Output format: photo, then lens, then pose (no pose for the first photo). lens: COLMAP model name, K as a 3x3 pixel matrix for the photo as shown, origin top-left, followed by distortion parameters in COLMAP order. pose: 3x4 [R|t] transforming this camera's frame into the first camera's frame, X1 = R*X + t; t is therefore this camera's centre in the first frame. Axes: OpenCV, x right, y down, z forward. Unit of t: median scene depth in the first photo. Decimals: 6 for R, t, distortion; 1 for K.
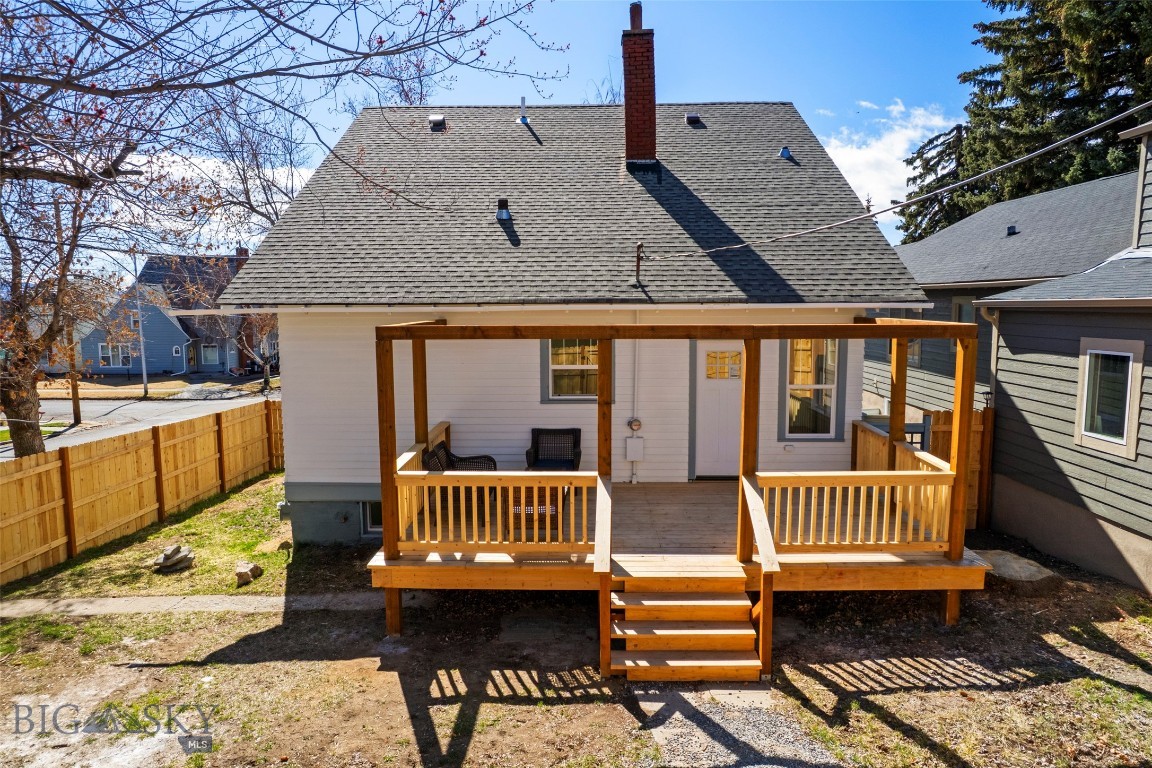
lens RADIAL K [[734.0, 0, 572.1], [0, 734.0, 386.6], [0, 0, 1]] dist [-0.066441, 0.057974]
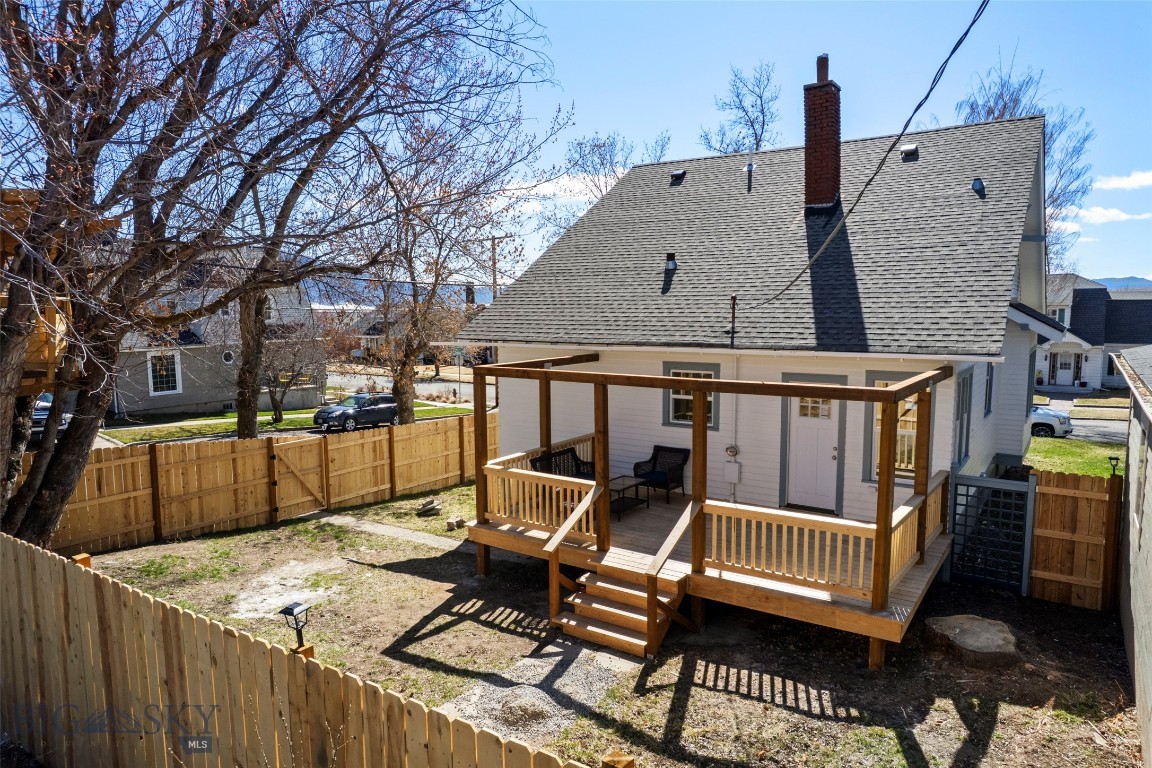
lens RADIAL K [[734.0, 0, 576.3], [0, 734.0, 382.6], [0, 0, 1]] dist [-0.066441, 0.057974]
pose [[0.833020, 0.057389, -0.550258, 0.693671], [-0.059689, 0.998122, 0.013738, -0.077101], [0.550013, 0.021400, 0.834882, -0.130561]]
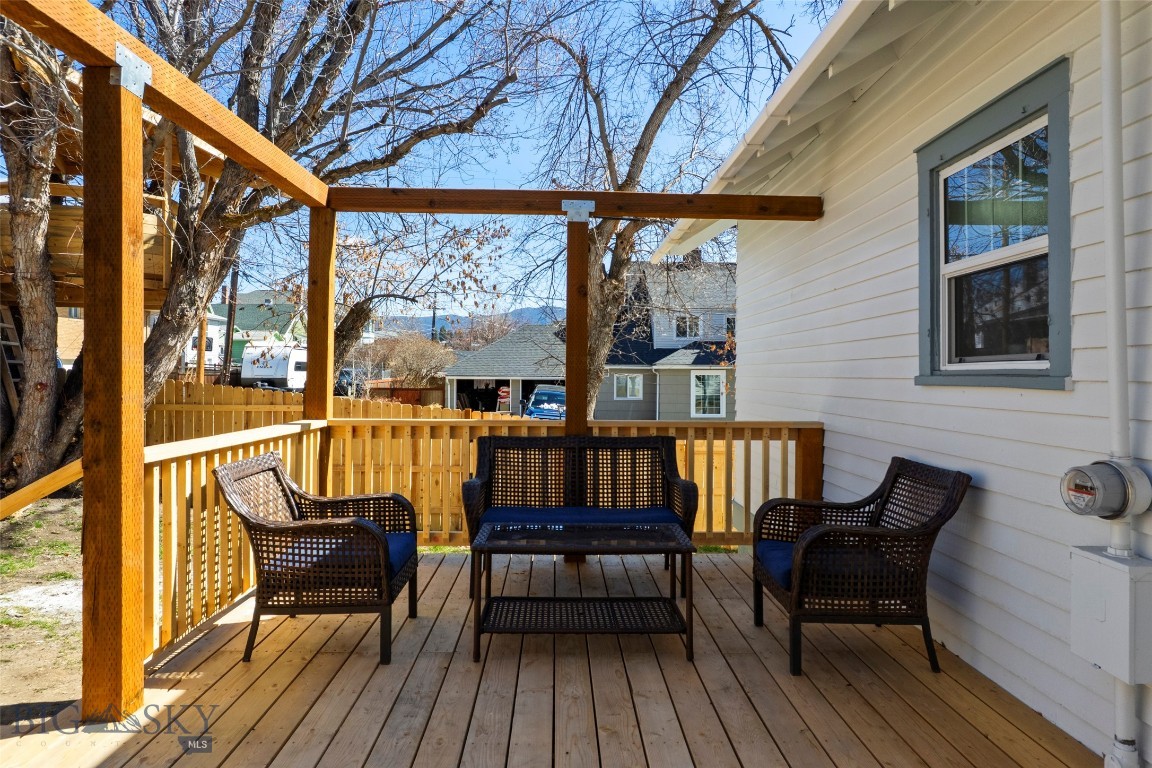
lens RADIAL K [[734.0, 0, 588.3], [0, 734.0, 364.5], [0, 0, 1]] dist [-0.066441, 0.057974]
pose [[0.033525, -0.012568, -0.999359, 0.388645], [-0.118520, 0.992815, -0.016461, 0.051714], [0.992386, 0.118996, 0.031795, 1.159227]]
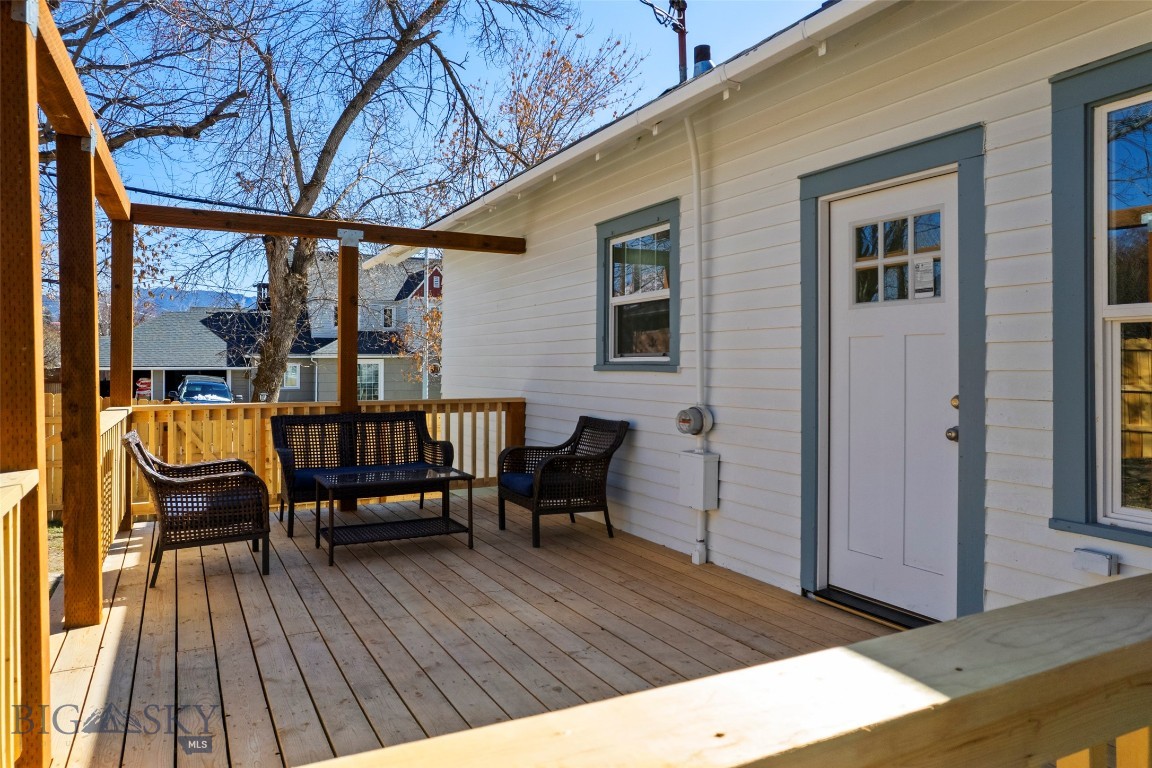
lens RADIAL K [[734.0, 0, 575.3], [0, 734.0, 381.5], [0, 0, 1]] dist [-0.066441, 0.057974]
pose [[0.483155, 0.022344, -0.875250, 0.578863], [-0.098929, 0.994665, -0.029218, 0.067063], [0.869928, 0.100705, 0.482788, 1.006222]]
